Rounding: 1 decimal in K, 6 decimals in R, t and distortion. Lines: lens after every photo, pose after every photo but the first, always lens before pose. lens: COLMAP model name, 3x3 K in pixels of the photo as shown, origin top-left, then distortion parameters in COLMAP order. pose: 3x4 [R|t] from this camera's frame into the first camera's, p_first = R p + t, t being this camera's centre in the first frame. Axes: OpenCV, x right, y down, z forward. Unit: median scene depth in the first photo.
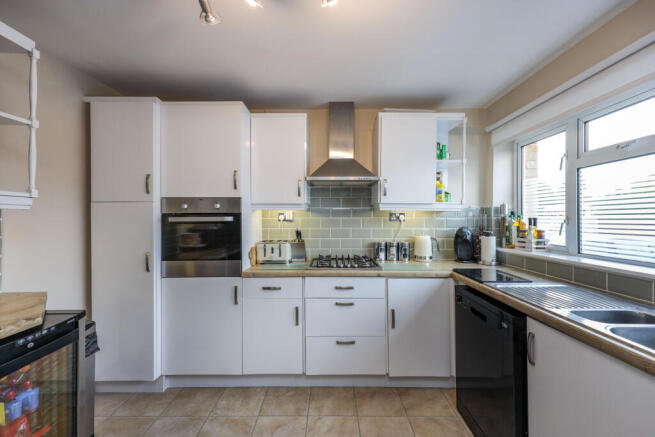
lens RADIAL K [[258.3, 0, 327.6], [0, 258.3, 216.1], [0, 0, 1]] dist [0.018816, 0.000364]
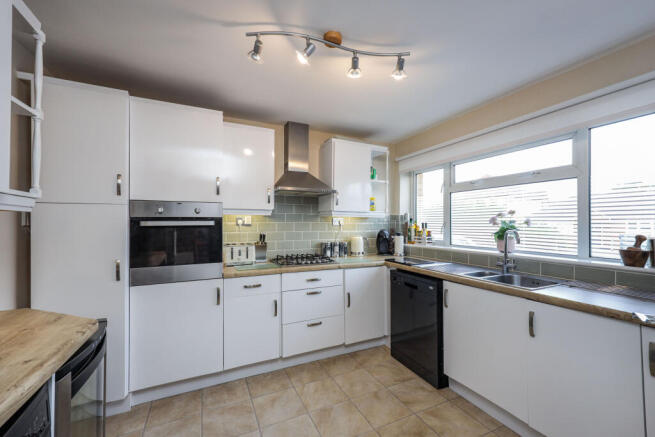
lens RADIAL K [[258.3, 0, 328.3], [0, 258.3, 220.1], [0, 0, 1]] dist [0.018816, 0.000364]
pose [[0.906742, 0.007039, 0.421626, -0.386868], [-0.005682, 0.999974, -0.004475, 0.001151], [-0.421647, 0.001662, 0.906759, -0.135040]]
